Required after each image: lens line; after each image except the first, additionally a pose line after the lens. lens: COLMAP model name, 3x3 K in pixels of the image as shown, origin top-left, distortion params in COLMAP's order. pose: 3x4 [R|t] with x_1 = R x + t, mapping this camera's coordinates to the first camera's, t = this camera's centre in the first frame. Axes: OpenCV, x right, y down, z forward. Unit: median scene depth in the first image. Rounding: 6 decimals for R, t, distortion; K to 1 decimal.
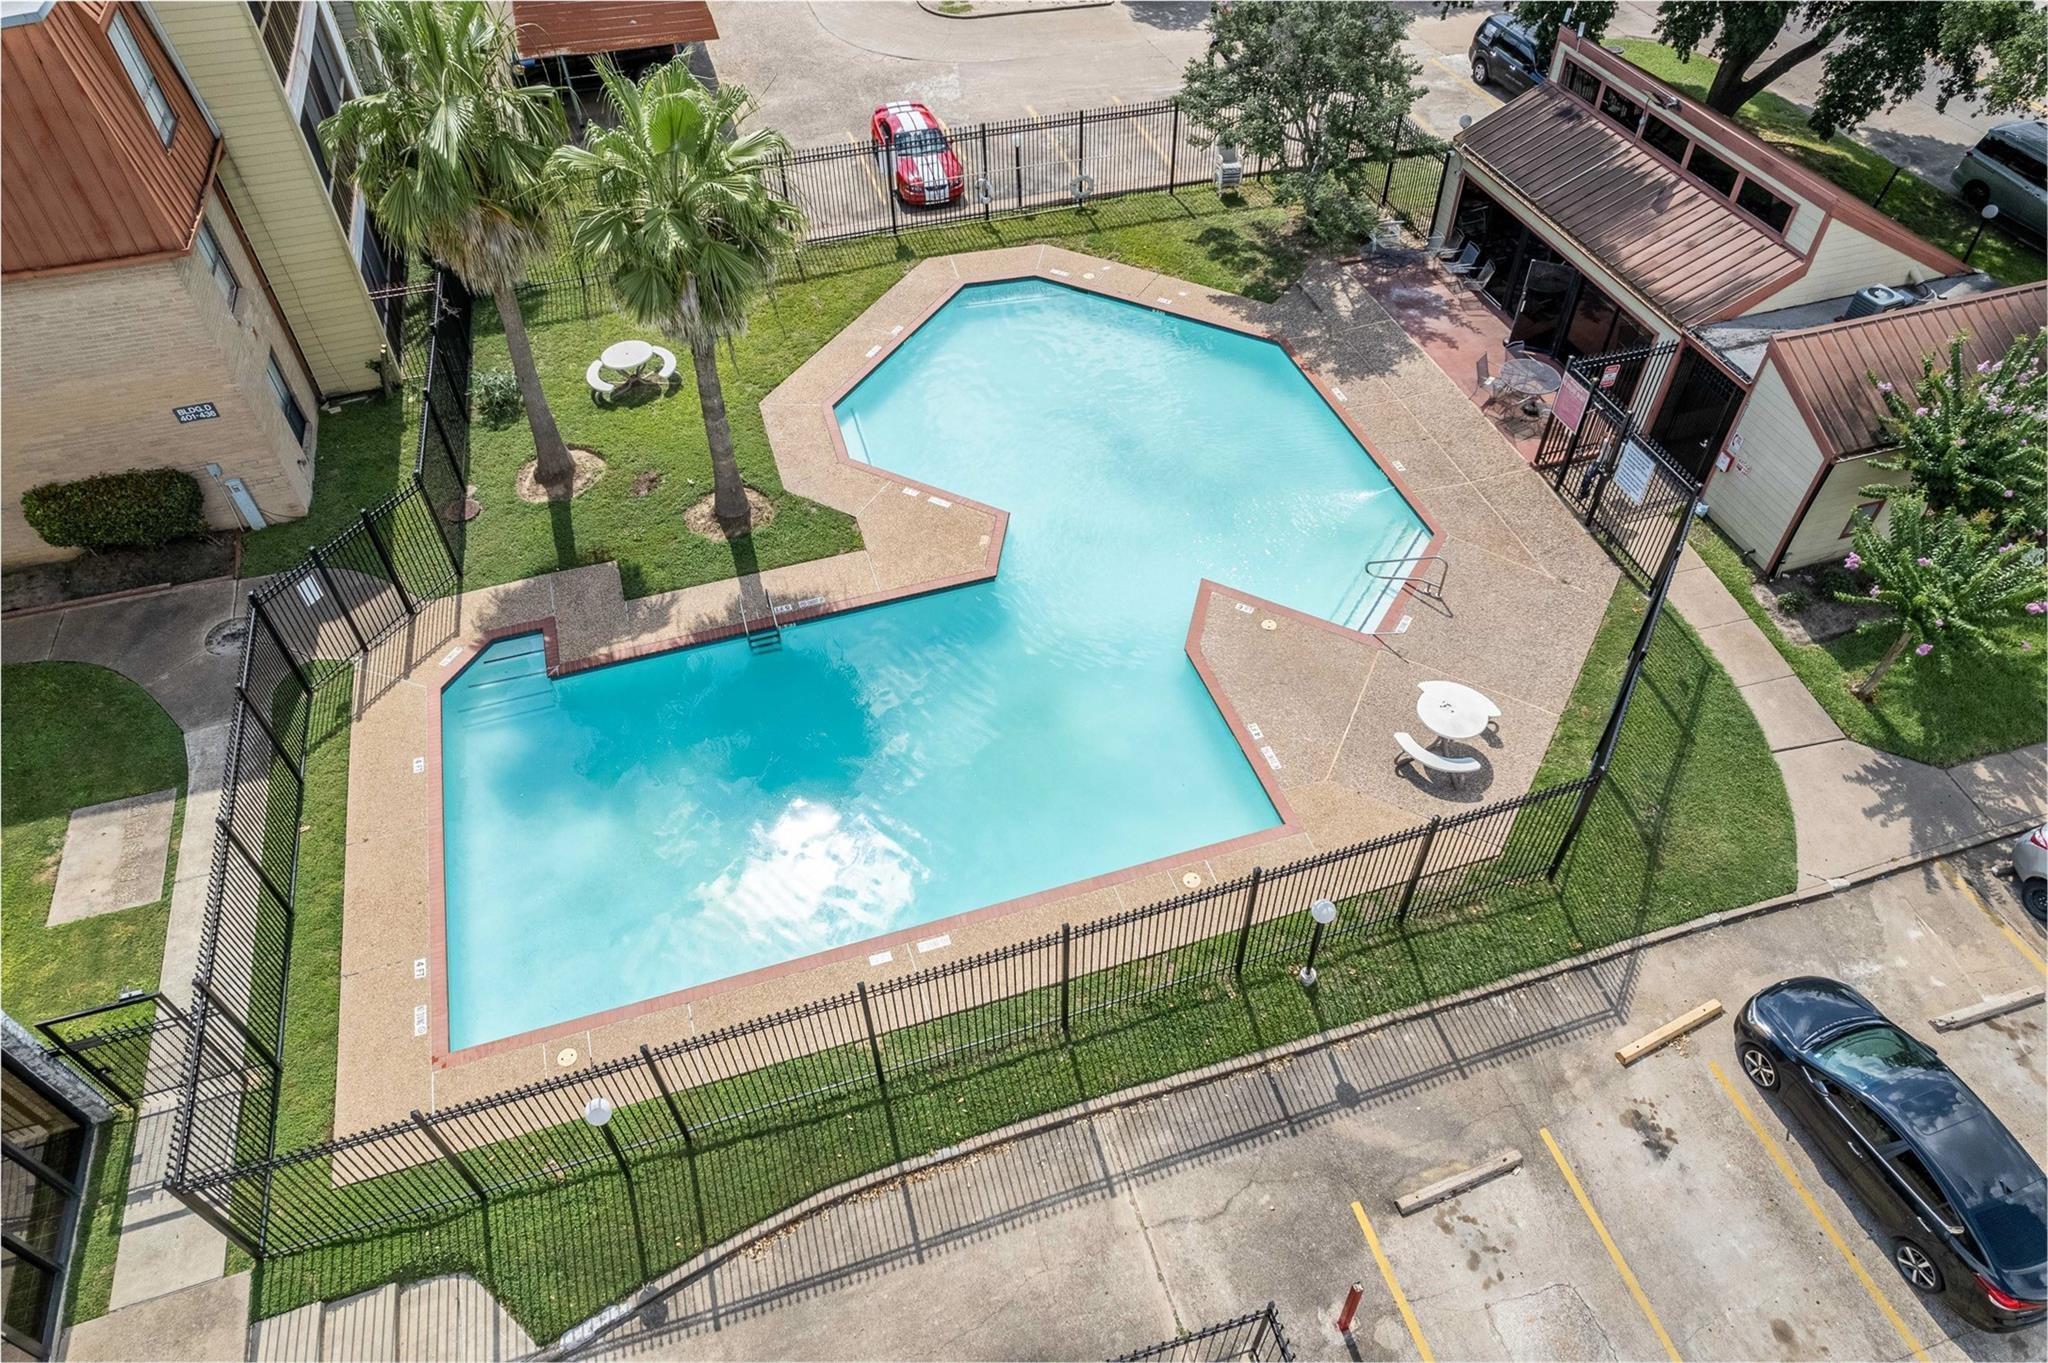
lens RADIAL K [[1287.9, 0, 1024.0], [0, 1287.9, 681.5], [0, 0, 1]] dist [-0.058496, 0.031920]
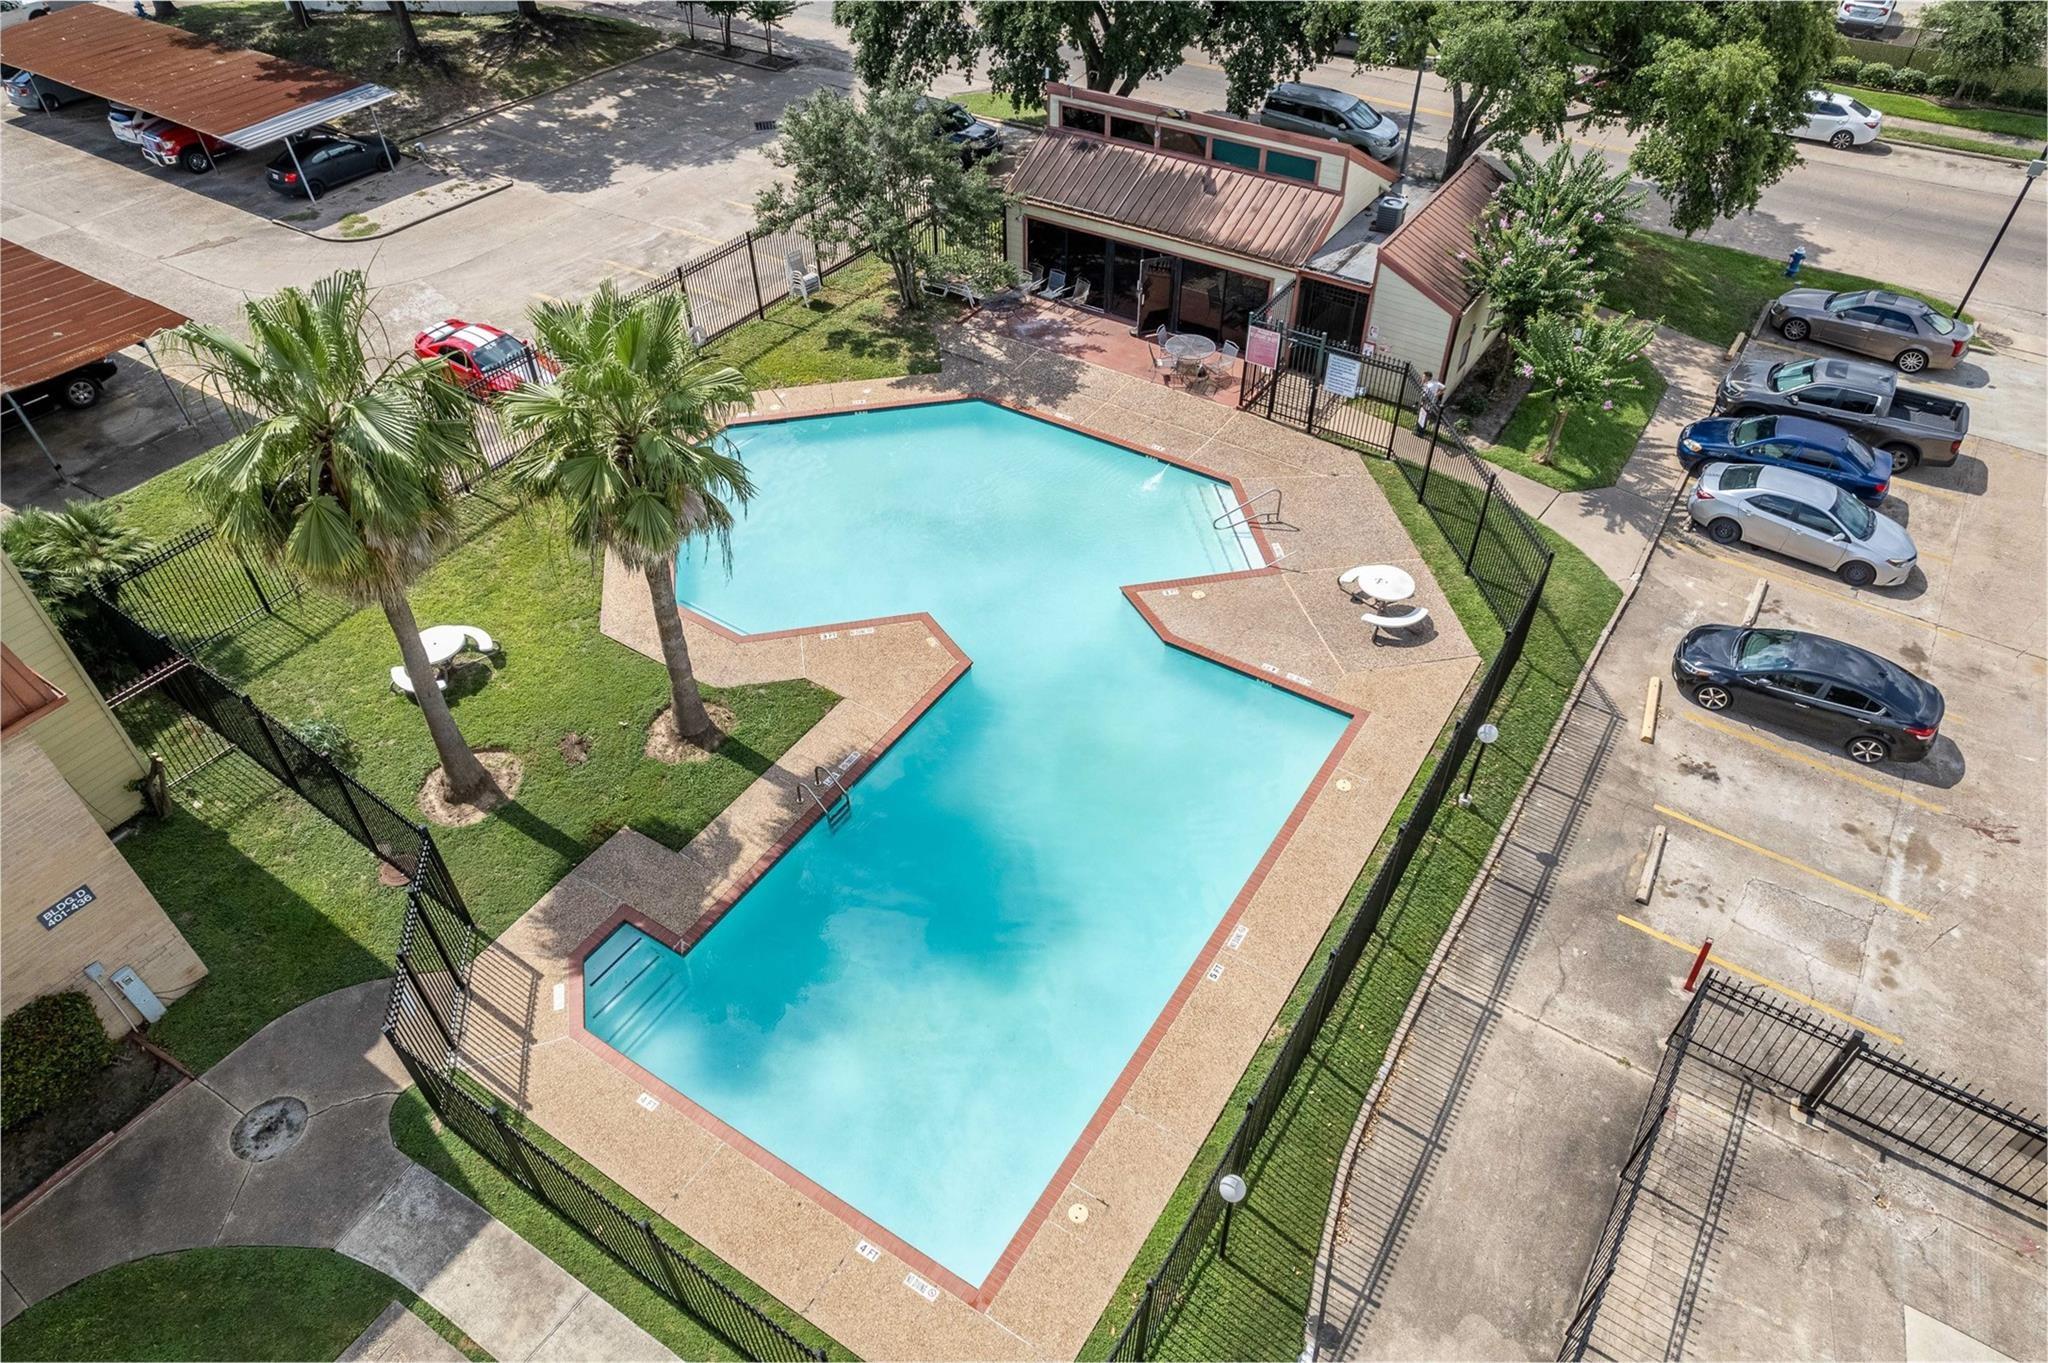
lens RADIAL K [[1286.8, 0, 1024.0], [0, 1286.8, 681.5], [0, 0, 1]] dist [-0.048199, 0.001278]
pose [[0.775441, -0.429254, 0.463068, -0.502015], [0.464622, 0.884518, 0.041886, -0.096584], [-0.427572, 0.182672, 0.885332, 0.052594]]
